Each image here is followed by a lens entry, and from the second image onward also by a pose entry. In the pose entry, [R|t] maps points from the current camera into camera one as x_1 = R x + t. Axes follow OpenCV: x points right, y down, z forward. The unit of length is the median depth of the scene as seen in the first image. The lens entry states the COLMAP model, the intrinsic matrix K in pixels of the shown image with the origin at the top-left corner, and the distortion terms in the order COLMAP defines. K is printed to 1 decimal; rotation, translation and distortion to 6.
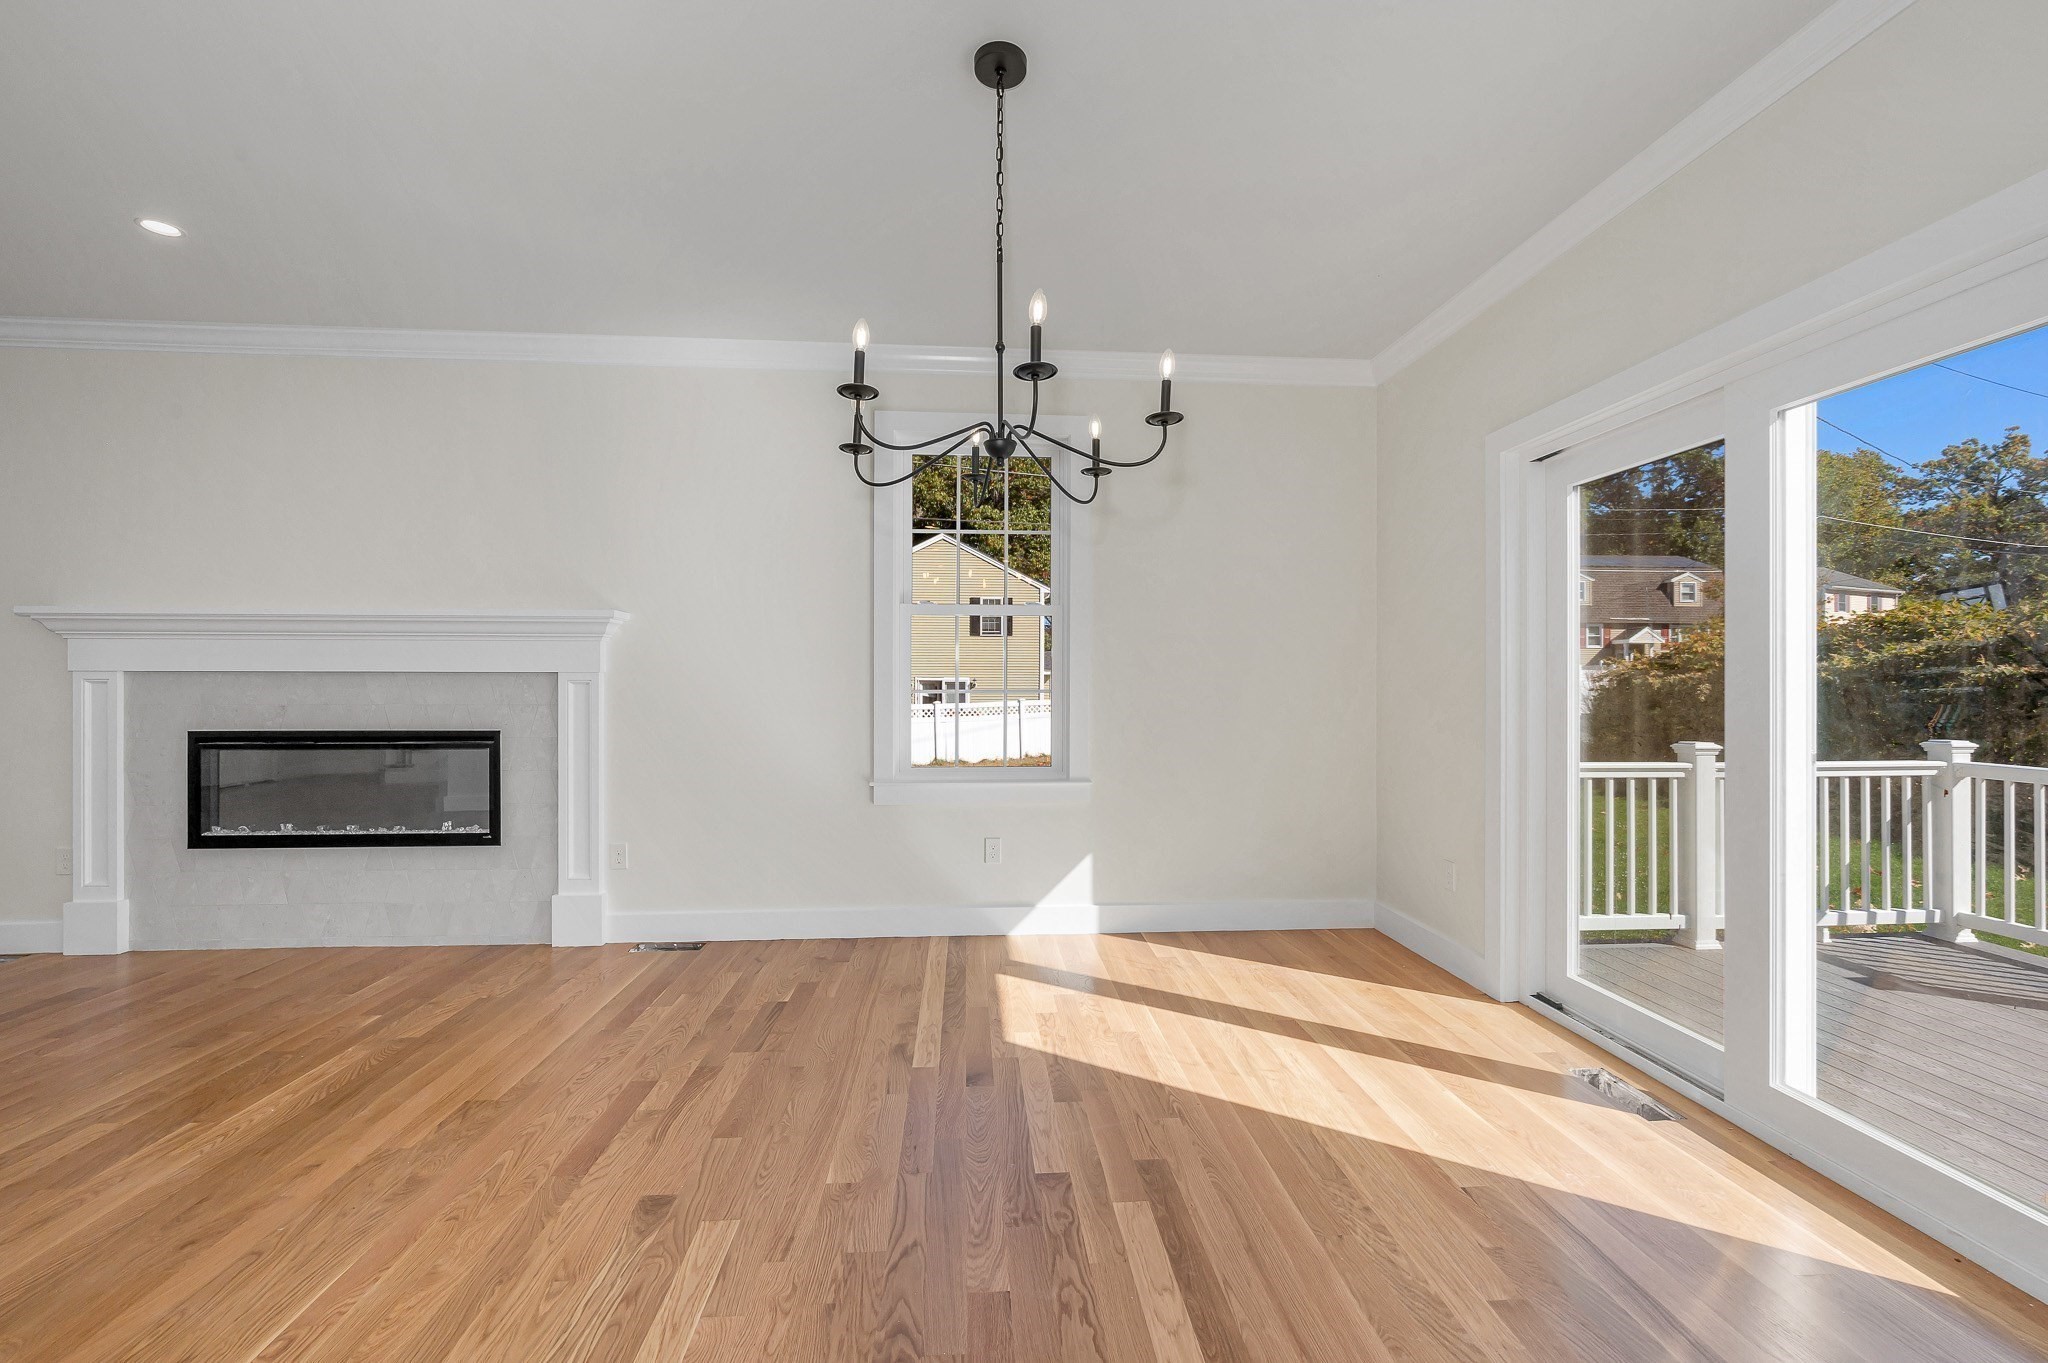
lens RADIAL K [[829.9, 0, 1031.0], [0, 829.9, 669.8], [0, 0, 1]] dist [0.001931, 0.000187]
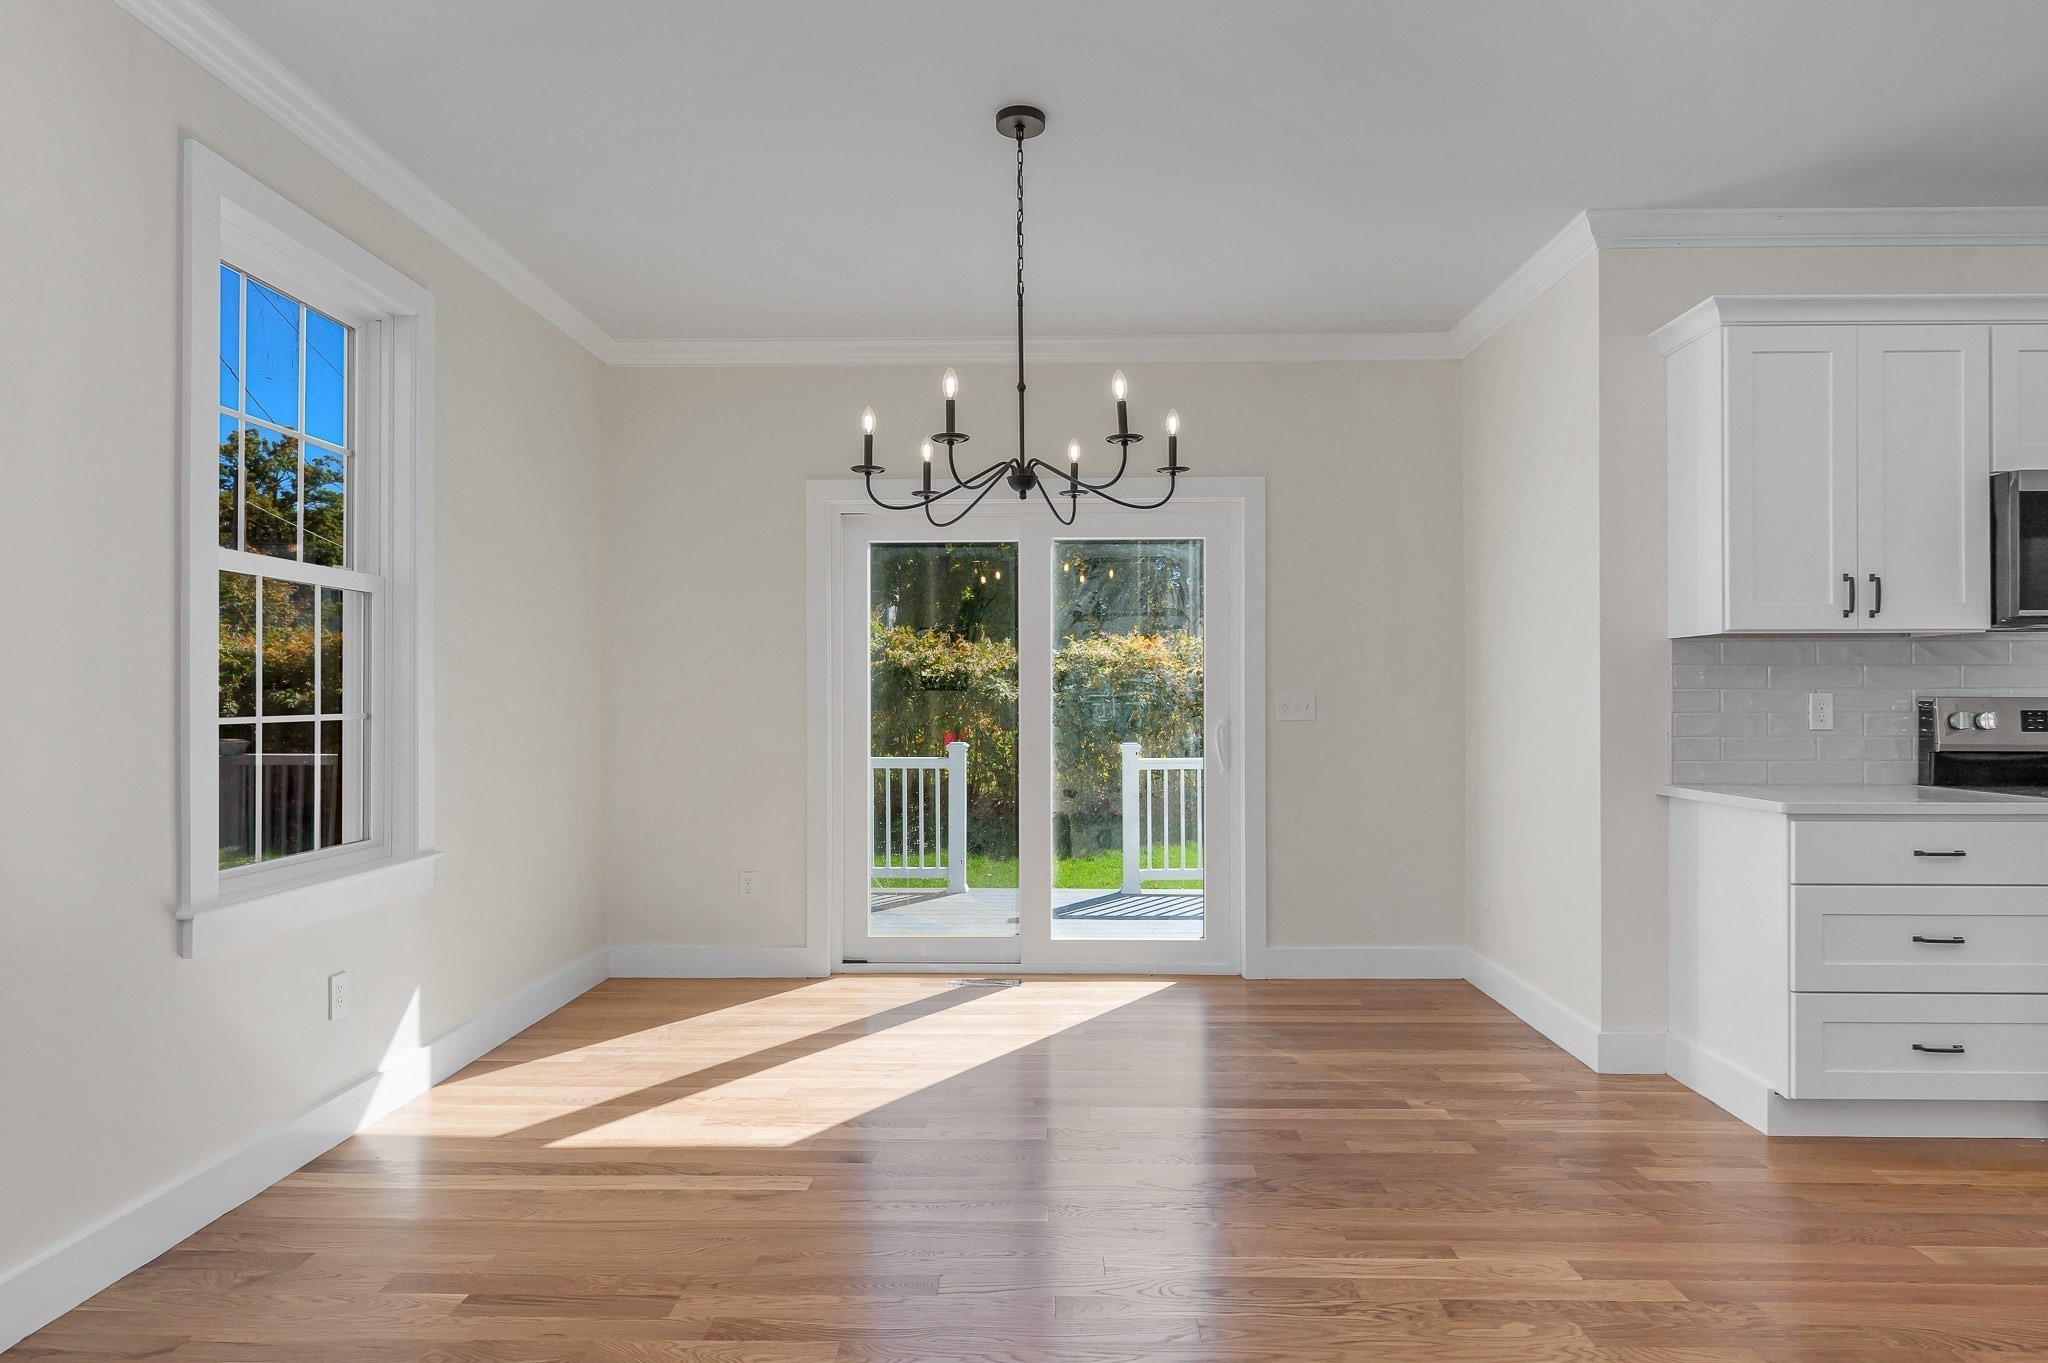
lens RADIAL K [[1157.5, 0, 1033.8], [0, 1157.5, 697.4], [0, 0, 1]] dist [-0.001603, -0.001506]
pose [[0.107144, 0.001943, 0.994242, -0.959676], [-0.017091, 0.999854, -0.000113, 0.002846], [-0.994097, -0.016981, 0.107162, 0.531693]]
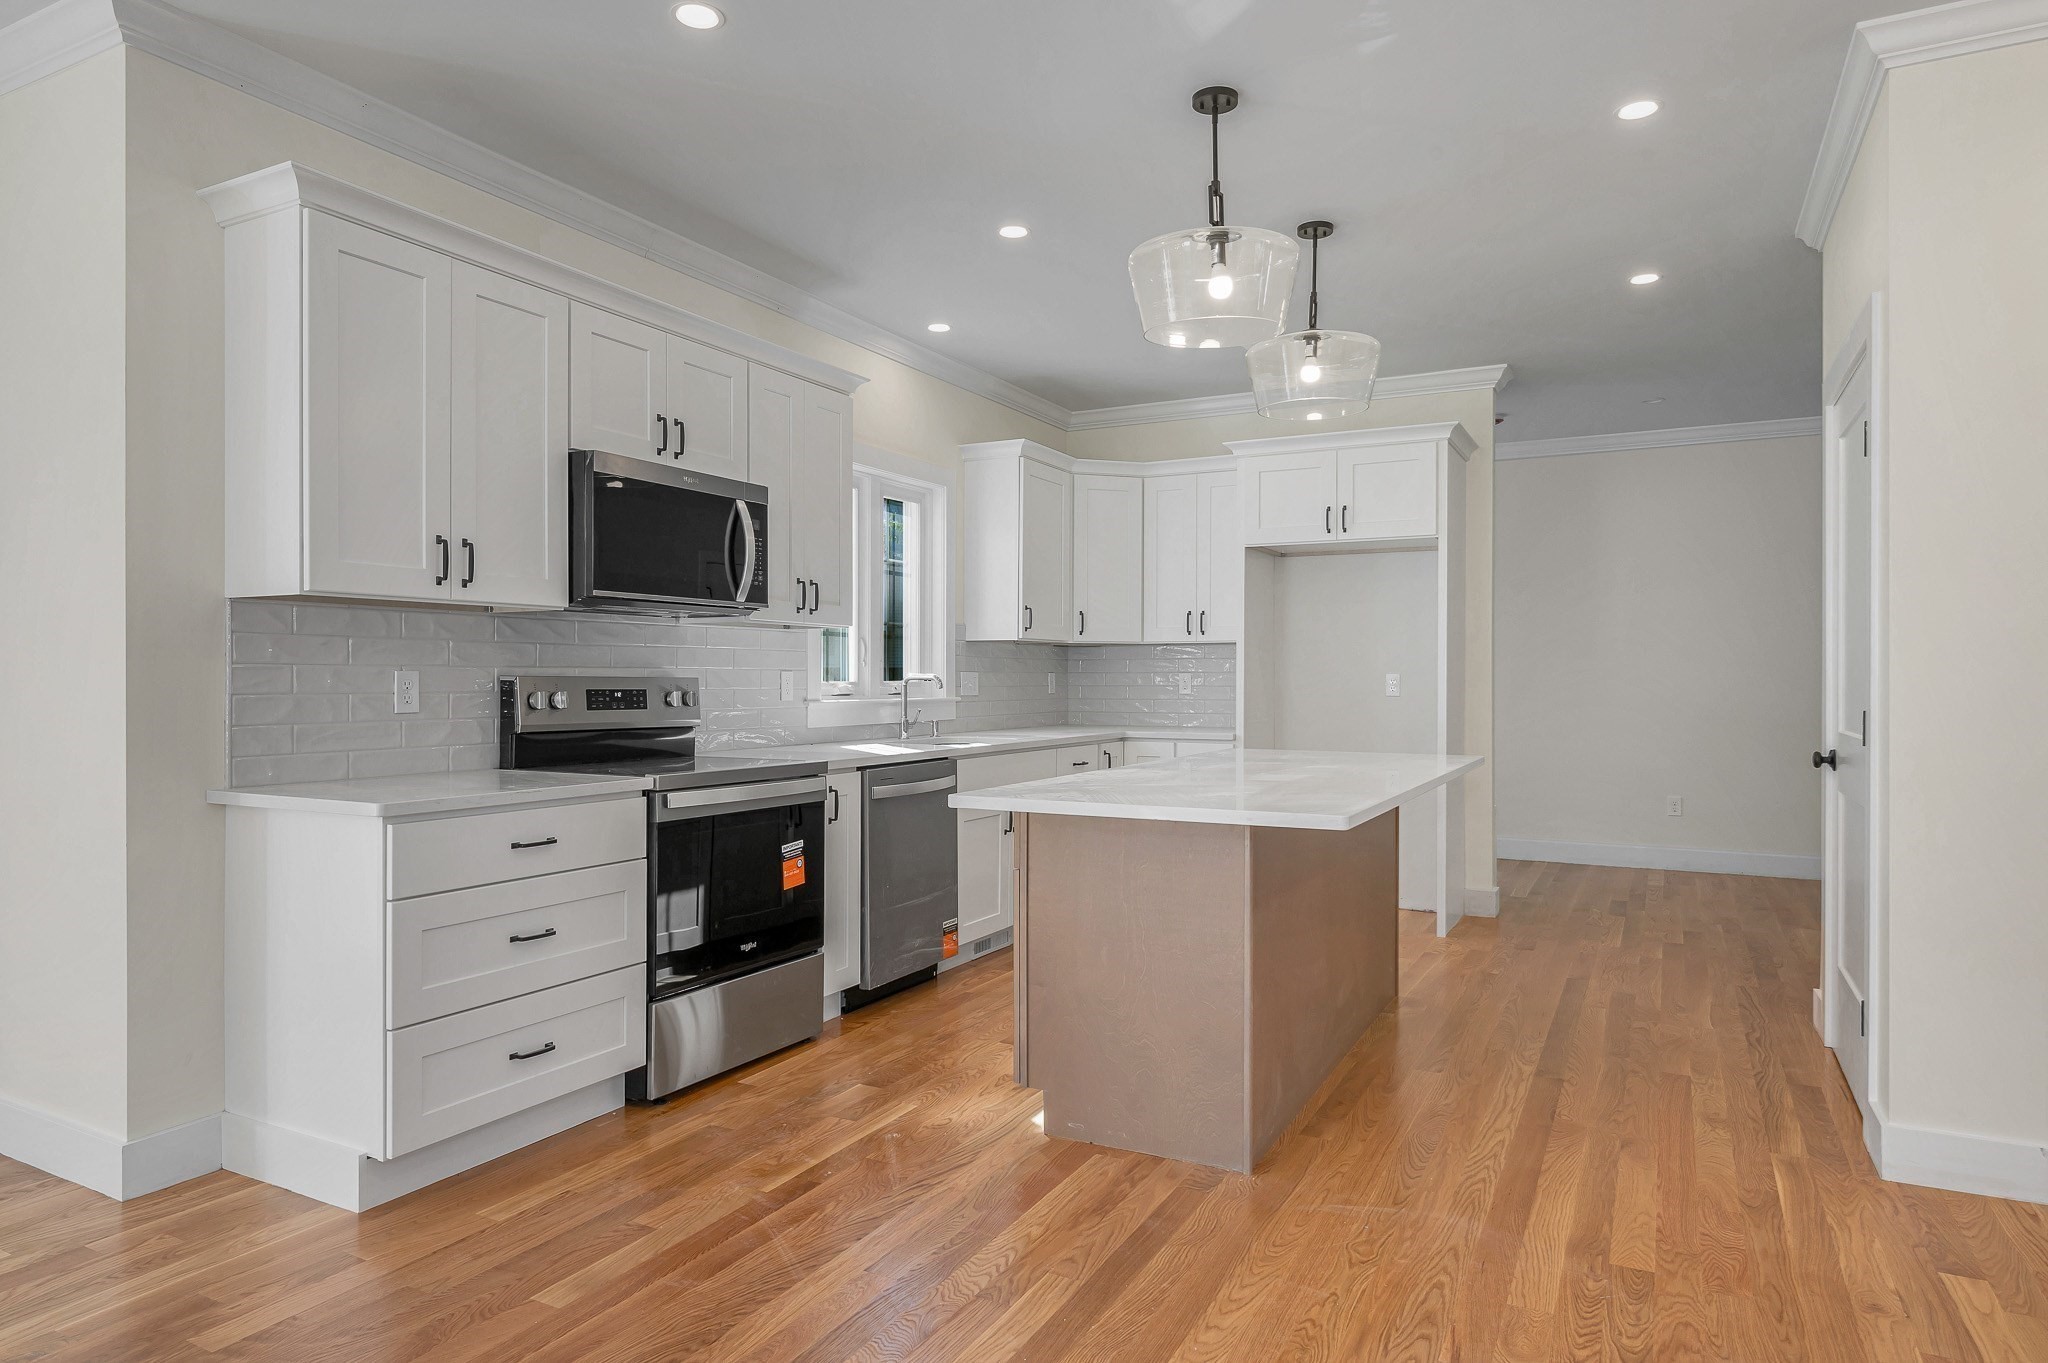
lens RADIAL K [[1210.7, 0, 1024.5], [0, 1210.7, 683.1], [0, 0, 1]] dist [-0.003426, 0.000691]
pose [[-0.841135, -0.003198, 0.540816, -0.757461], [-0.011585, 0.999860, -0.012107, 0.002047], [-0.540701, -0.016449, -0.841054, 0.472424]]
